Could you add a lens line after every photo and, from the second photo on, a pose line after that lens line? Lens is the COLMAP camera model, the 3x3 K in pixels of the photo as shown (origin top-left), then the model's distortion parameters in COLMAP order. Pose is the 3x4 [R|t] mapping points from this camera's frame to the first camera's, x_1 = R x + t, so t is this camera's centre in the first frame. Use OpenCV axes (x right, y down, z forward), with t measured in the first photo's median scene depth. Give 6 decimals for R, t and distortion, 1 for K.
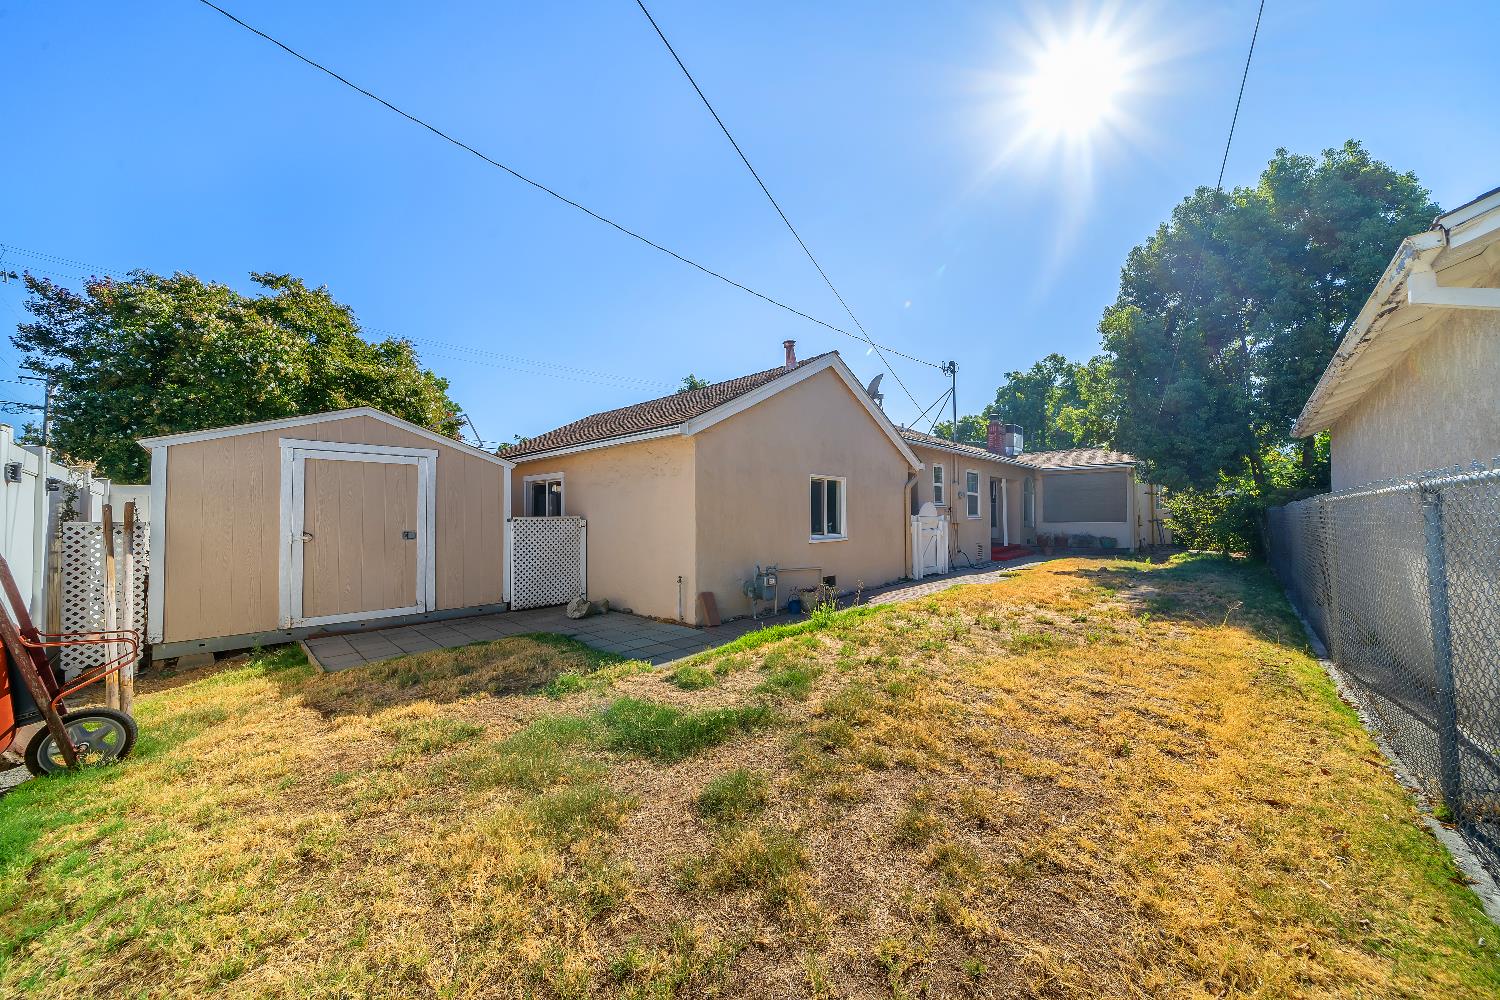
lens RADIAL K [[516.6, 0, 750.0], [0, 516.6, 500.0], [0, 0, 1]] dist [0.000038, 0.000011]
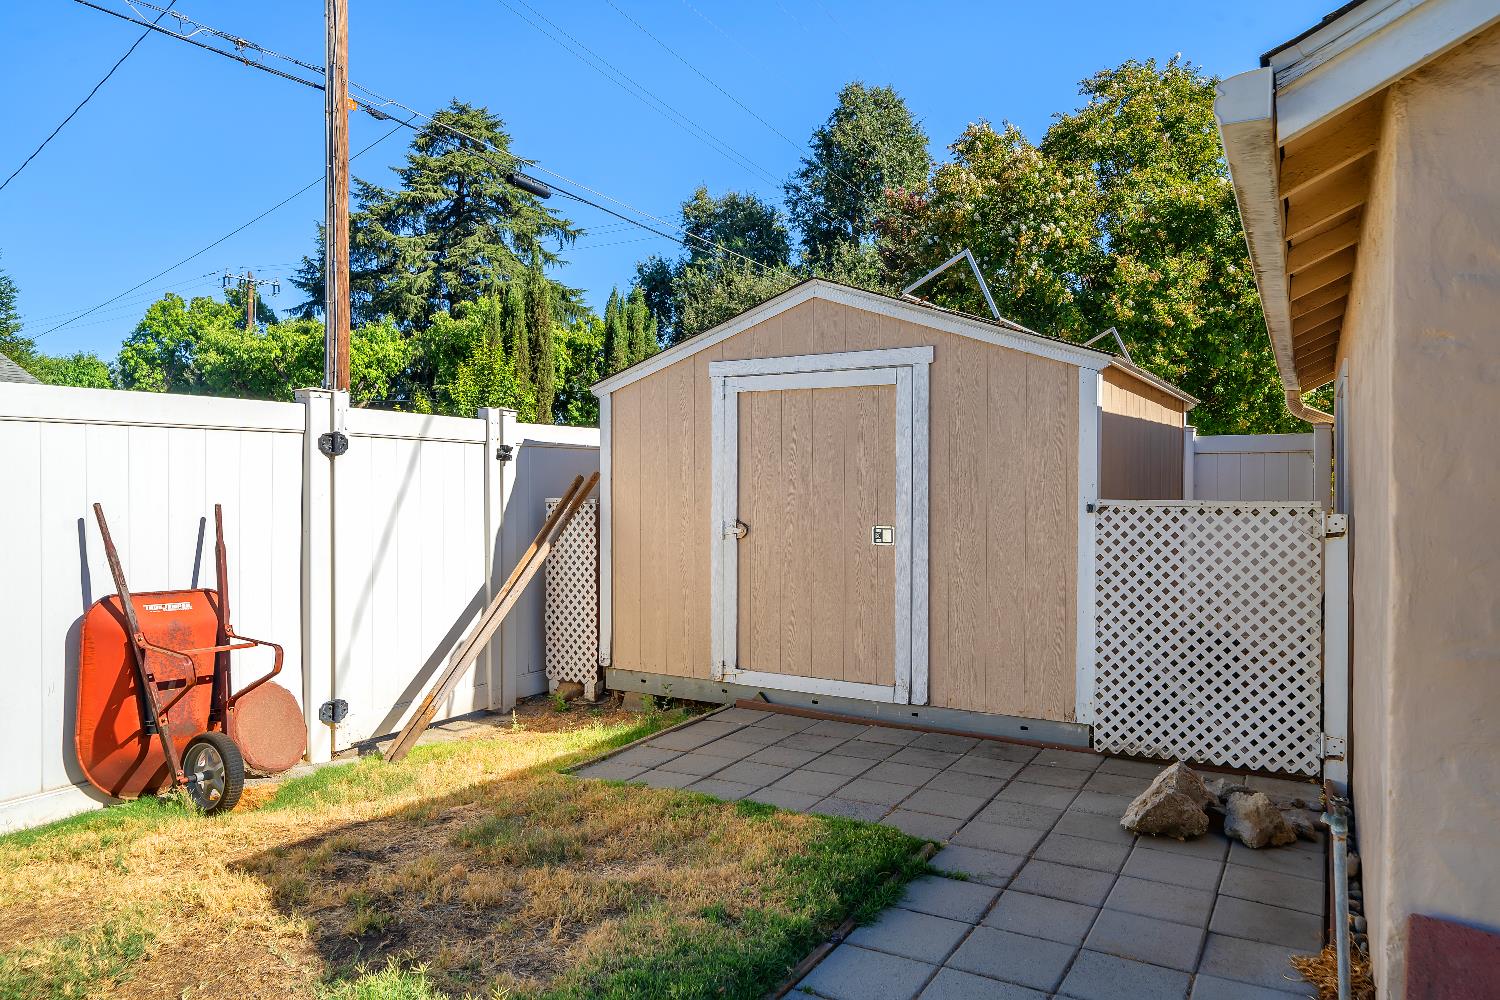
lens RADIAL K [[1008.6, 0, 750.0], [0, 1008.6, 500.0], [0, 0, 1]] dist [-0.000763, -0.000001]
pose [[0.231053, 0.021150, -0.972711, 0.184366], [0.026871, 0.999244, 0.028110, 0.005916], [0.972570, -0.032633, 0.230309, 0.593321]]
